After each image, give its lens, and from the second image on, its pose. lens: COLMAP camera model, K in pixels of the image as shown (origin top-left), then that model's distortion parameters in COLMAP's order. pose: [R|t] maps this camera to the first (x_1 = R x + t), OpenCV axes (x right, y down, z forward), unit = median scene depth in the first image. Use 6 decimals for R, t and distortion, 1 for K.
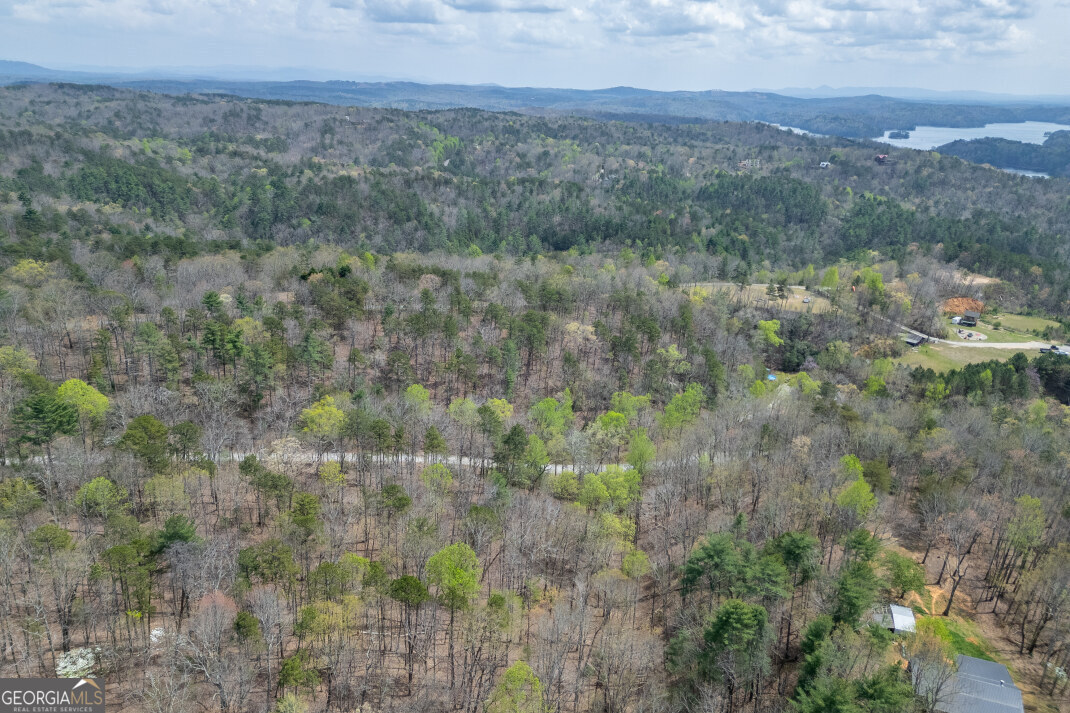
lens RADIAL K [[746.1, 0, 533.5], [0, 746.1, 359.6], [0, 0, 1]] dist [0.078537, -0.046565]
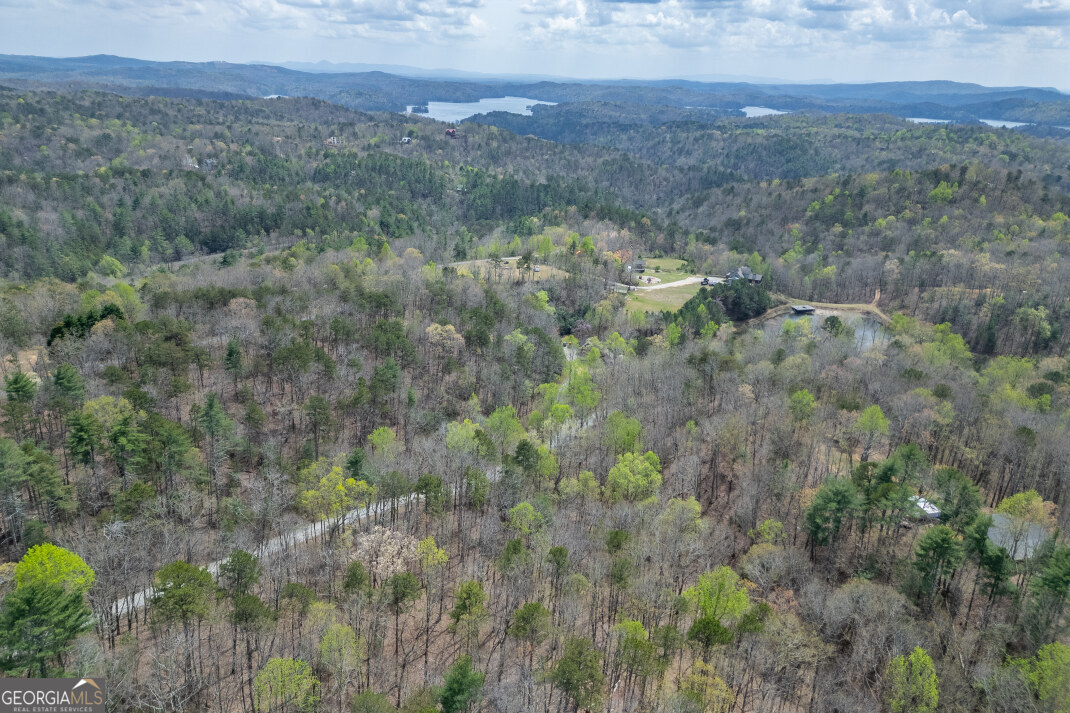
lens RADIAL K [[746.1, 0, 531.9], [0, 746.1, 351.0], [0, 0, 1]] dist [0.078537, -0.046565]
pose [[0.824711, -0.196333, 0.530382, -0.290255], [0.185600, 0.979827, 0.074108, -0.054577], [-0.534232, 0.037321, 0.844514, 0.128796]]
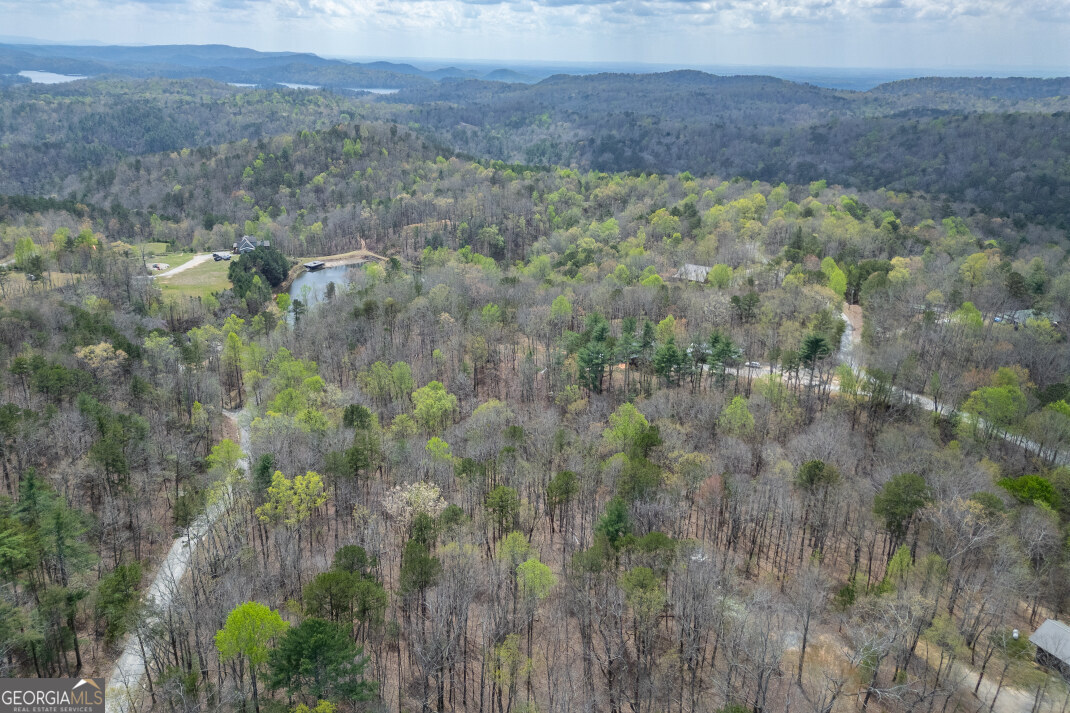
lens RADIAL K [[746.1, 0, 533.7], [0, 746.1, 352.3], [0, 0, 1]] dist [0.078537, -0.046565]
pose [[0.126777, -0.381598, 0.915593, -0.517197], [0.320477, 0.889296, 0.326263, -0.131281], [-0.938734, 0.252064, 0.235035, 0.320077]]
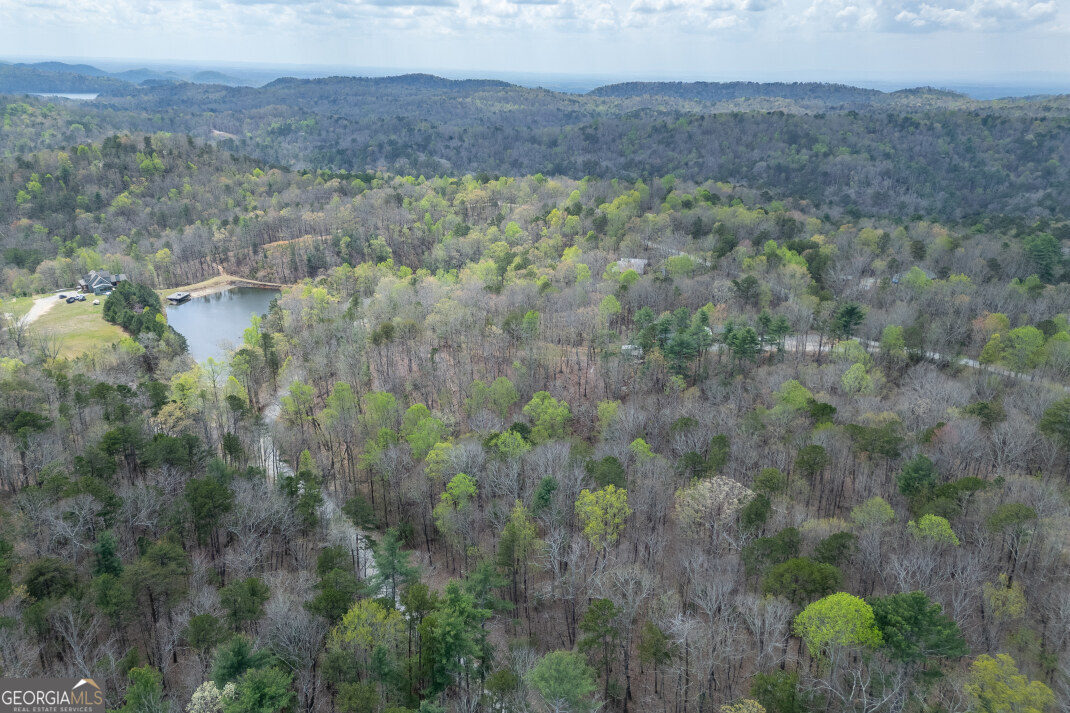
lens RADIAL K [[746.1, 0, 529.0], [0, 746.1, 348.5], [0, 0, 1]] dist [0.078537, -0.046565]
pose [[-0.227509, -0.367399, 0.901808, -0.511254], [0.307894, 0.851442, 0.424555, -0.240243], [-0.923819, 0.374252, -0.080591, 0.621341]]
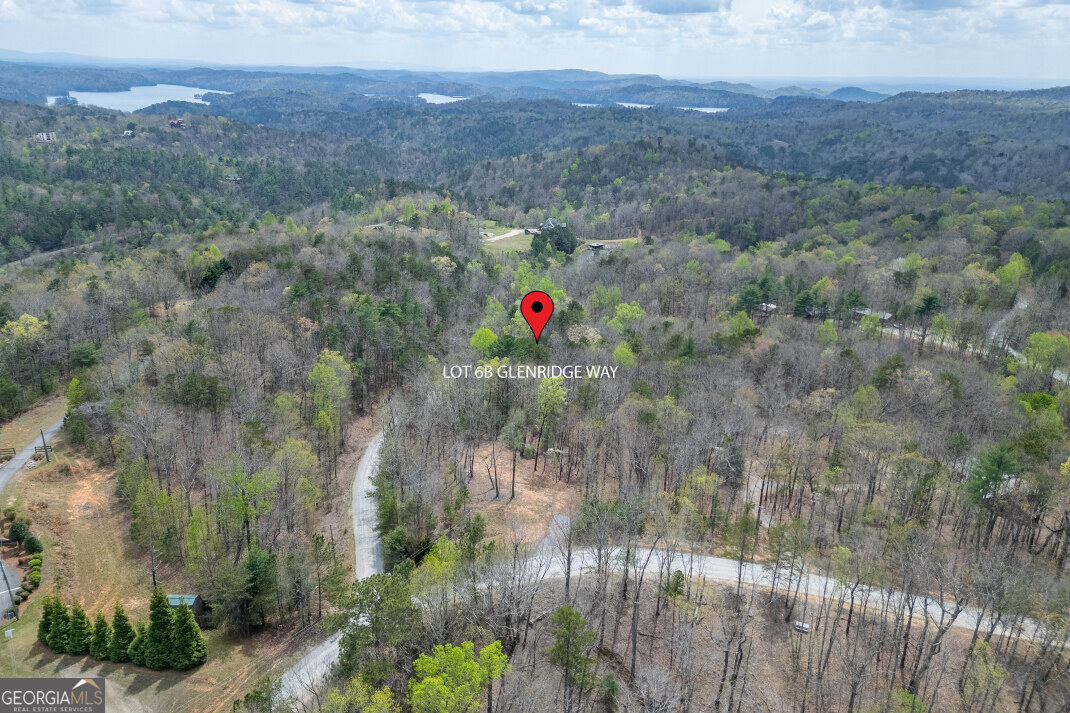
lens RADIAL K [[746.1, 0, 528.6], [0, 746.1, 359.5], [0, 0, 1]] dist [0.078537, -0.046565]
pose [[0.523812, -0.319598, 0.789606, -0.792235], [0.285288, 0.939237, 0.190906, -0.072088], [-0.802640, 0.125266, 0.583161, 0.119358]]
